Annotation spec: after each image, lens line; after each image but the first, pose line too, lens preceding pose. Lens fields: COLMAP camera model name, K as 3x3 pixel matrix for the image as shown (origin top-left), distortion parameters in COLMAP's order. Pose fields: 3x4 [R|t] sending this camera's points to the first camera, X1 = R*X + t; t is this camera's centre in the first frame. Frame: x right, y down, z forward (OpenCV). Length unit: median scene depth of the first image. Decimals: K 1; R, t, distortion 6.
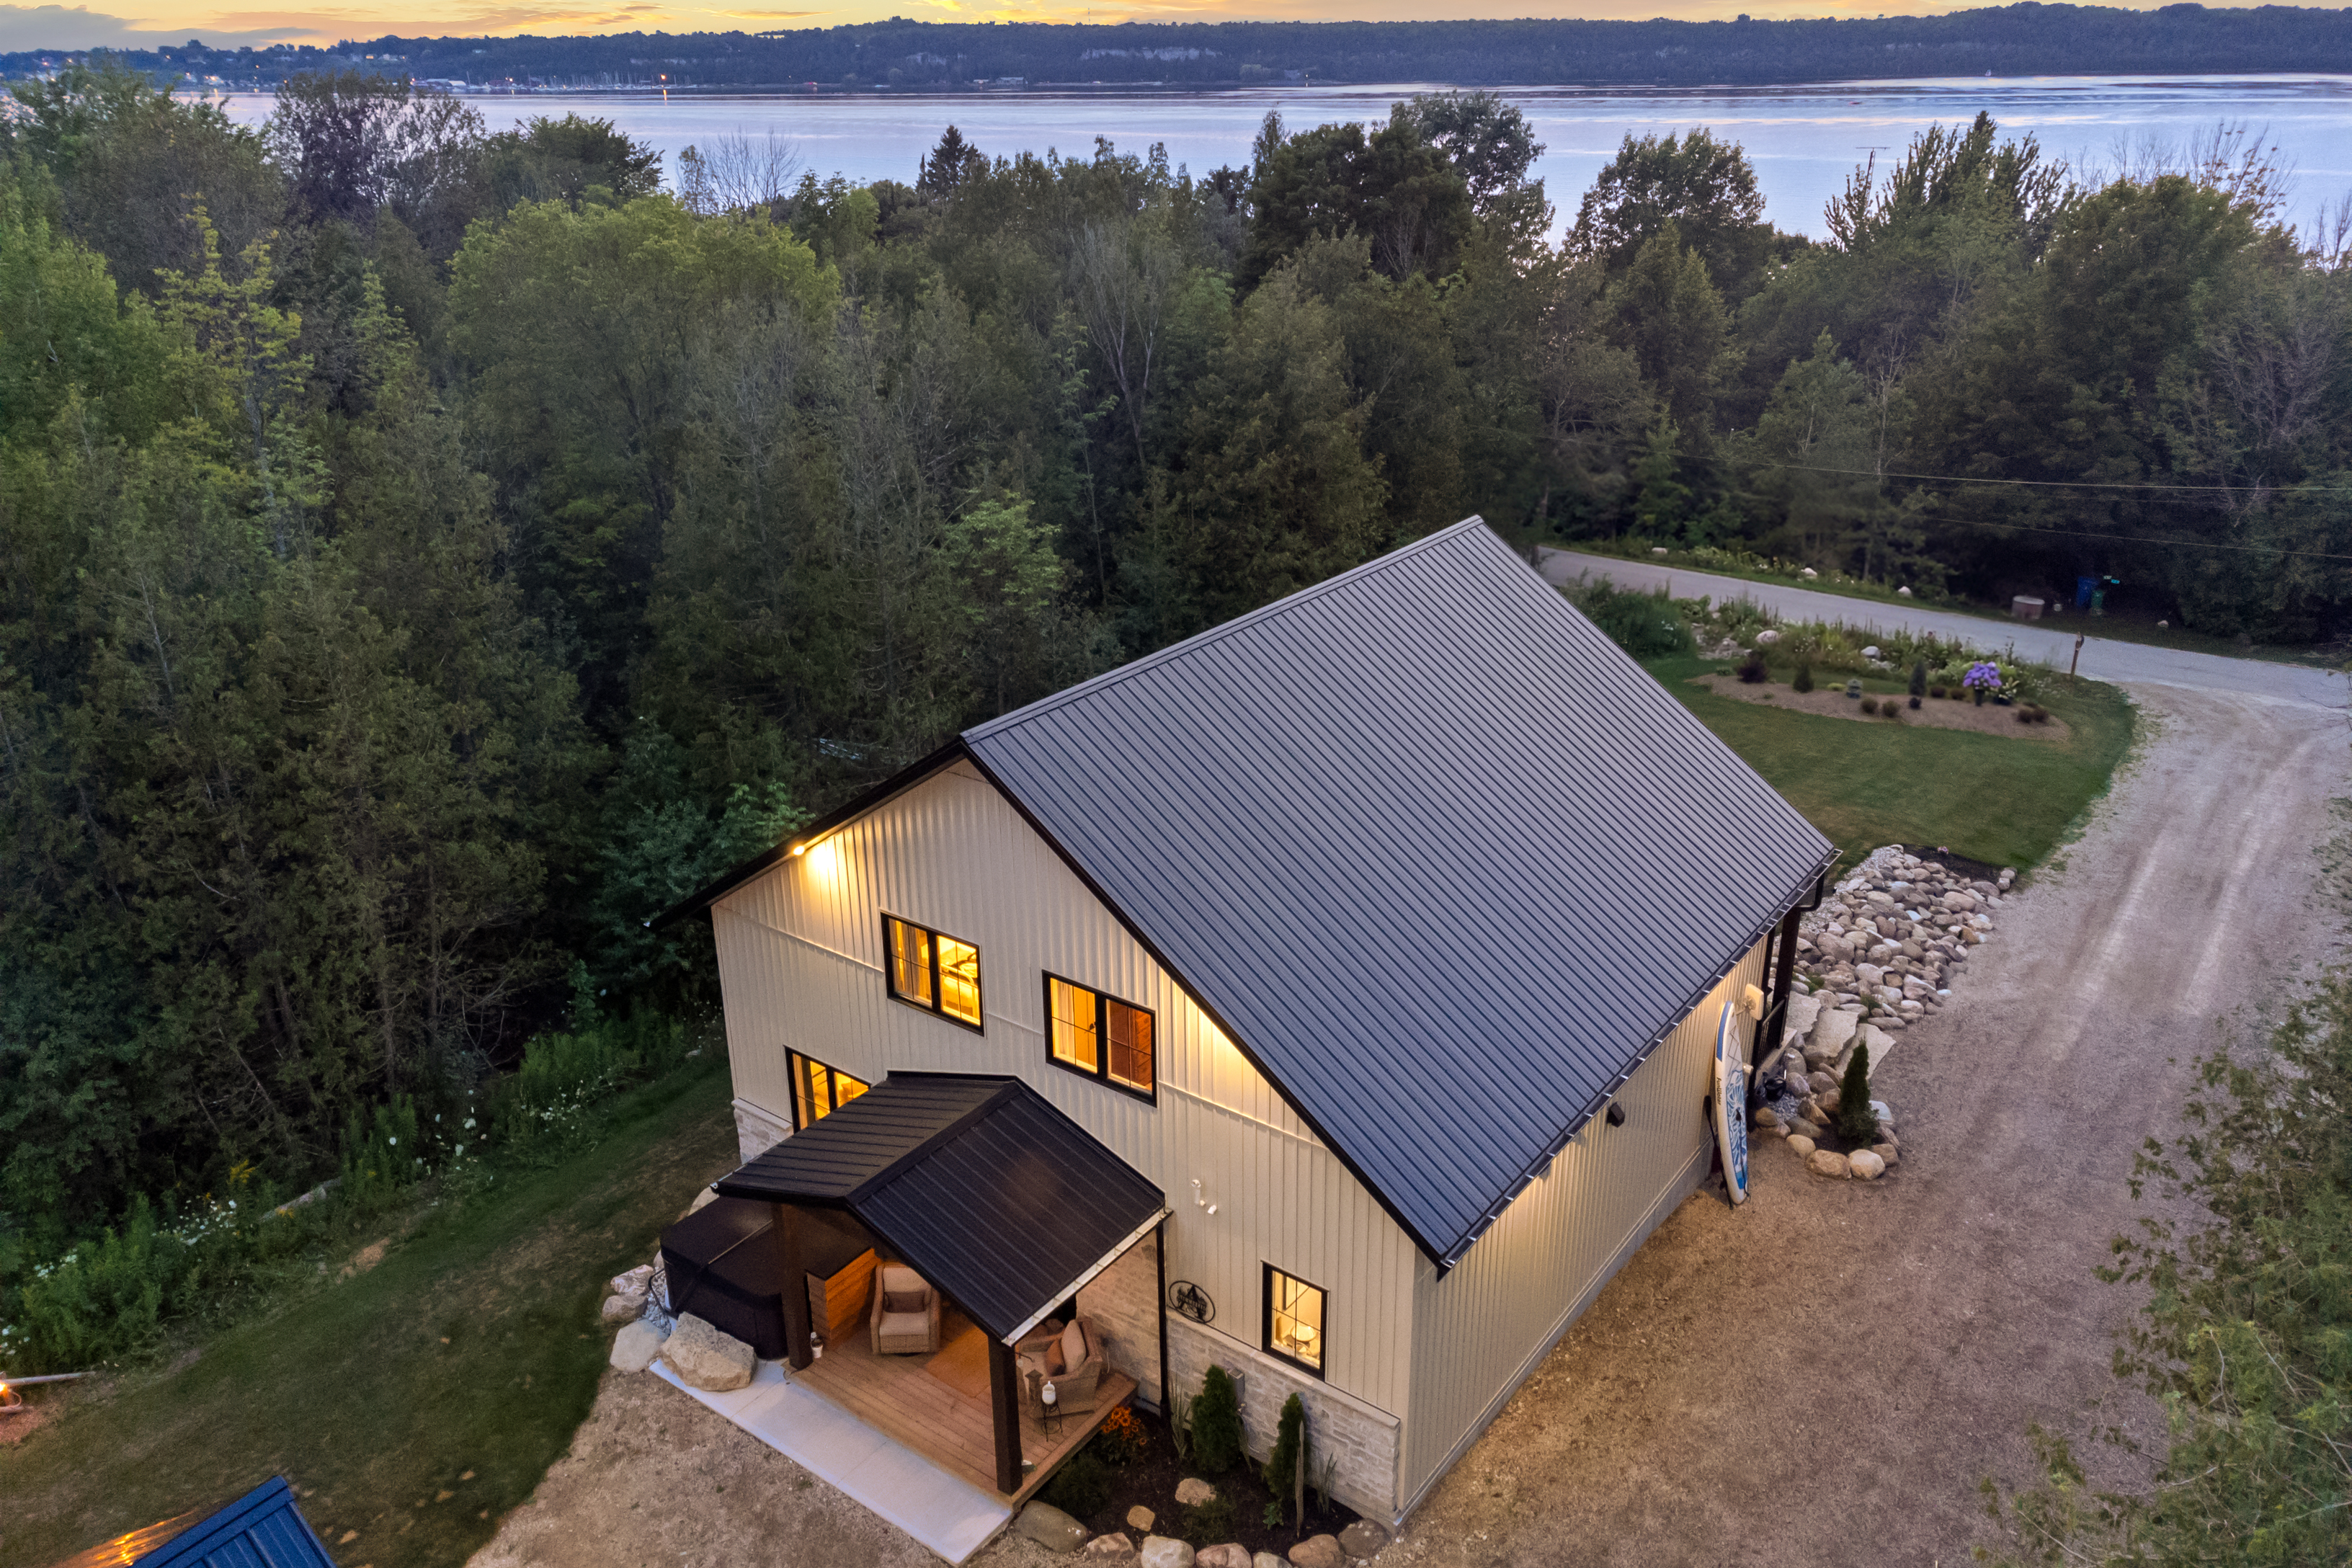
lens RADIAL K [[1744.0, 0, 1176.0], [0, 1744.0, 784.0], [0, 0, 1]] dist [0.054307, -0.068411]
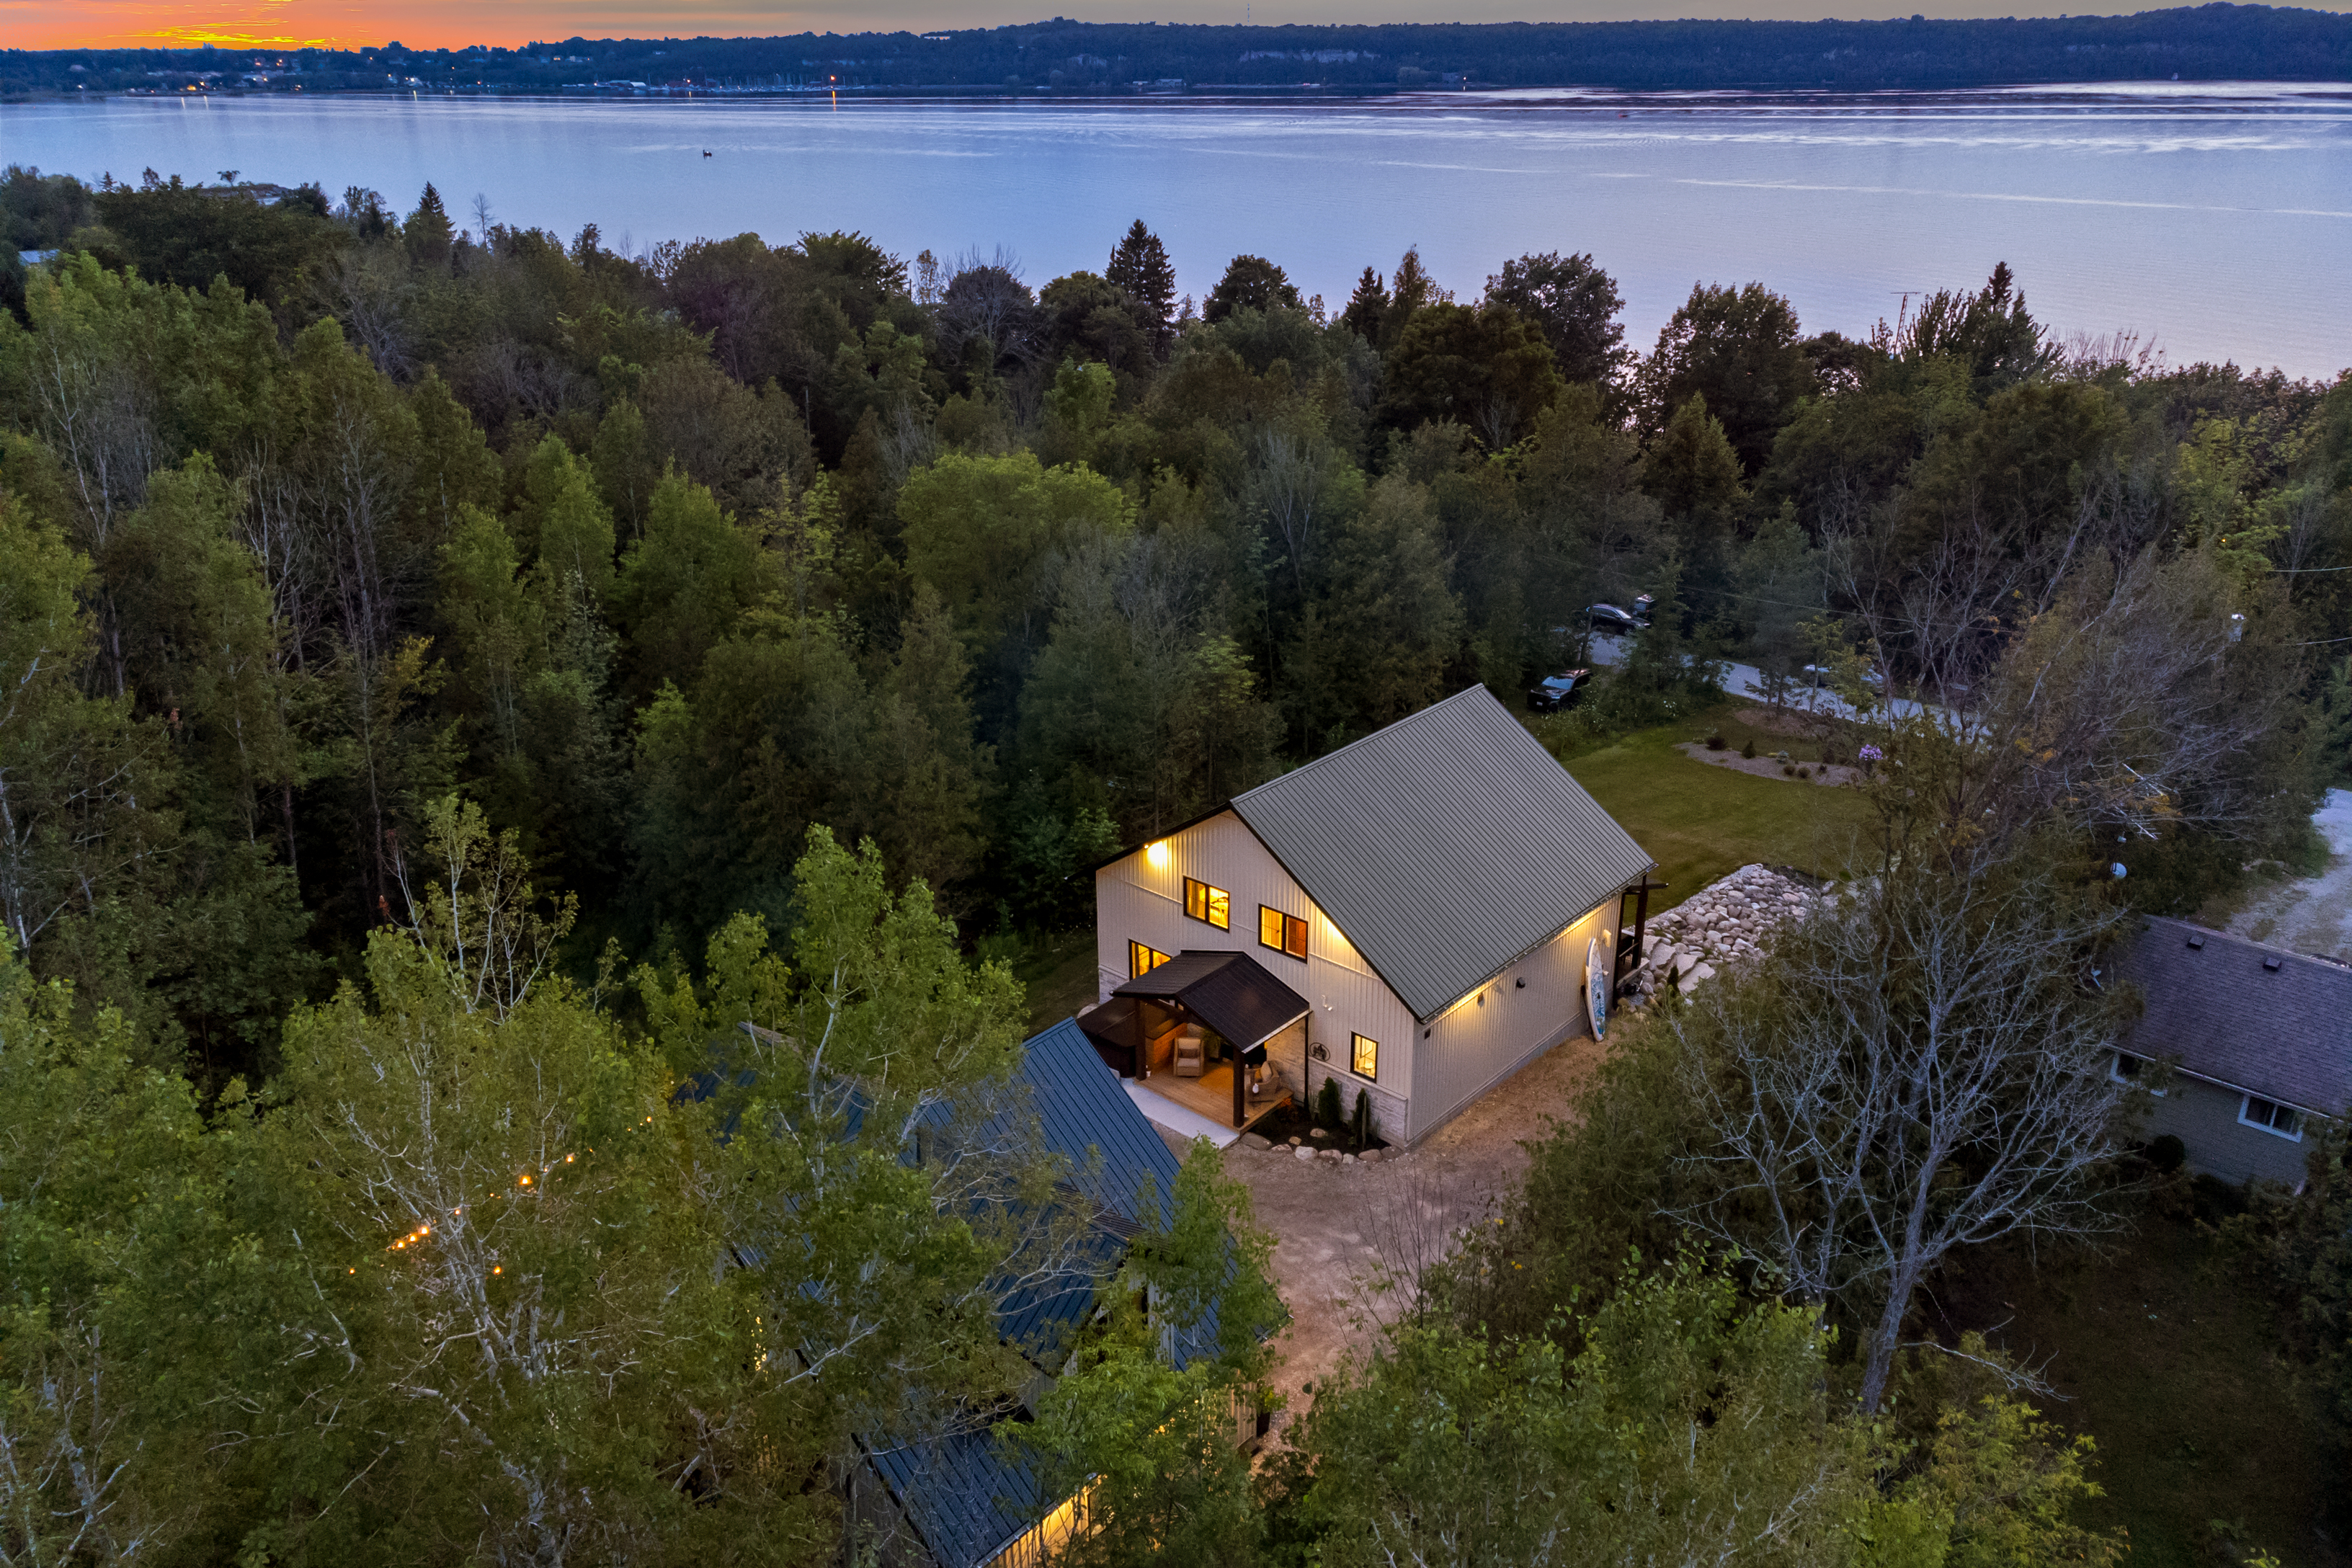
lens RADIAL K [[1744.0, 0, 1176.0], [0, 1744.0, 784.0], [0, 0, 1]] dist [0.054307, -0.068411]
pose [[0.996566, 0.032749, -0.076045, -0.010750], [-0.032542, 0.999463, 0.003963, -0.035906], [0.076134, -0.001475, 0.997097, -0.847552]]
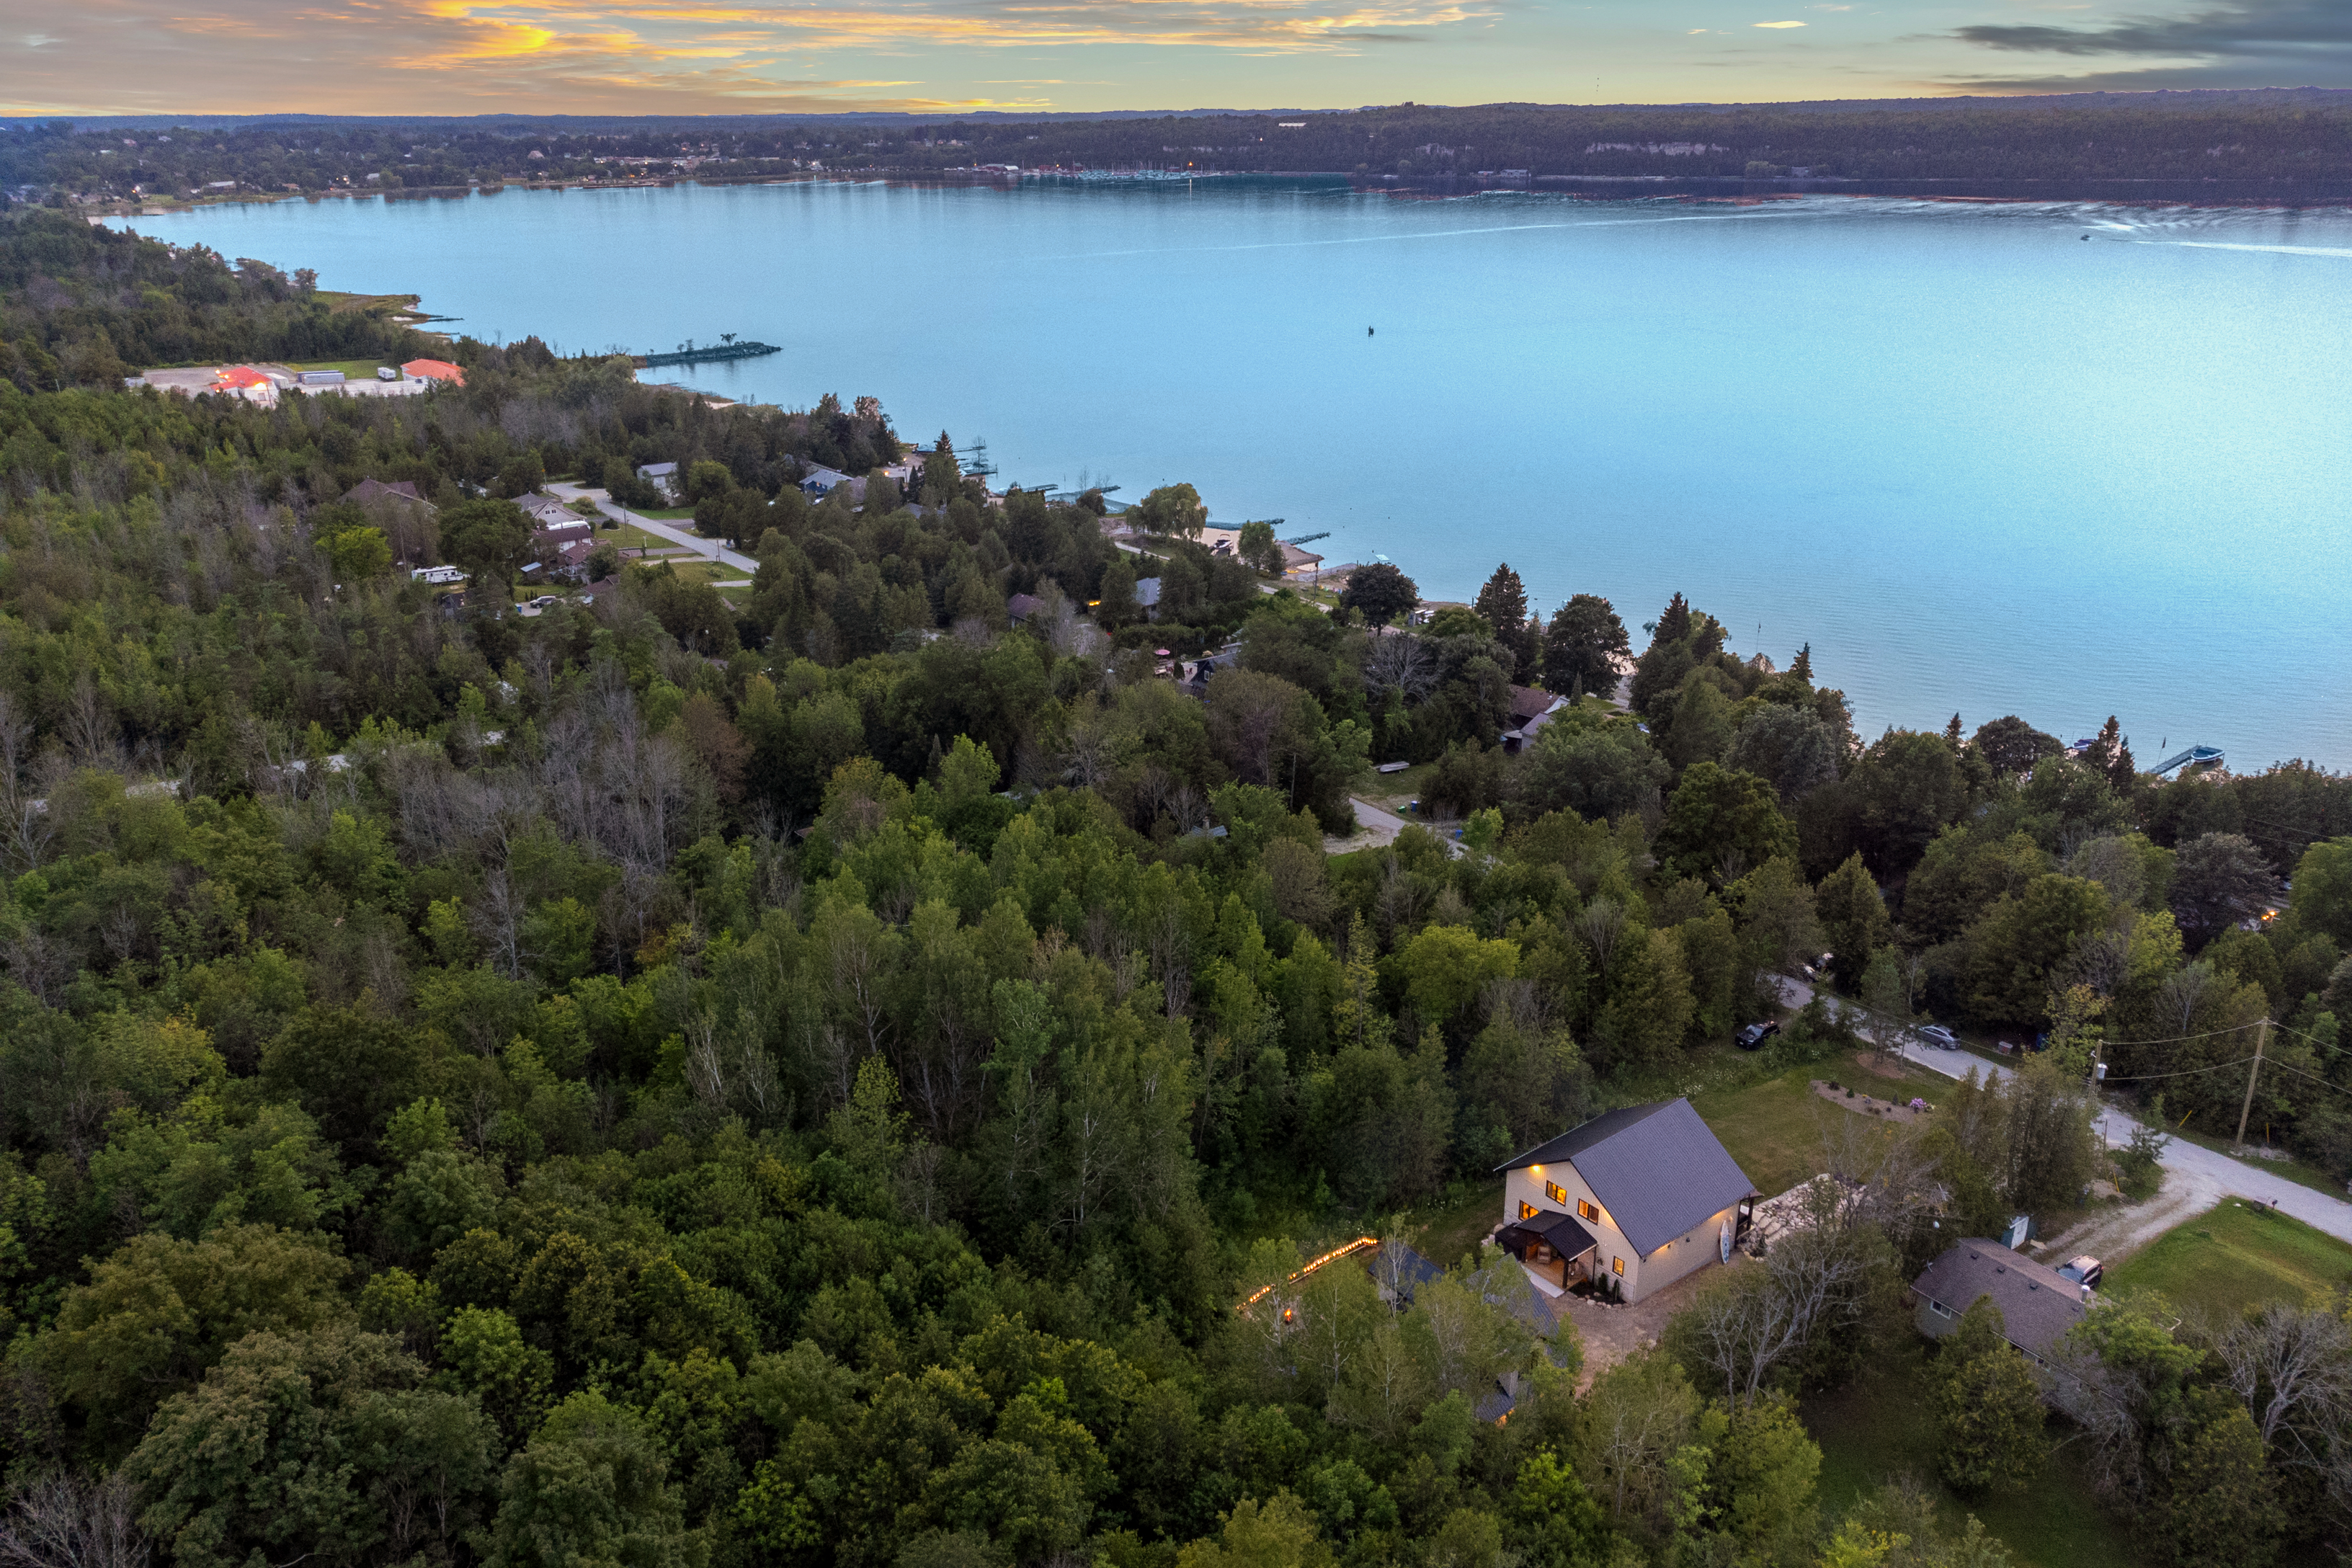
lens RADIAL K [[1709.3, 0, 1185.6], [0, 1709.3, 845.2], [0, 0, 1]] dist [0.041680, -0.067003]
pose [[0.966261, 0.101817, -0.236586, -0.072349], [-0.099318, 0.994802, 0.022490, -0.676885], [0.237646, 0.001766, 0.971350, -3.086810]]
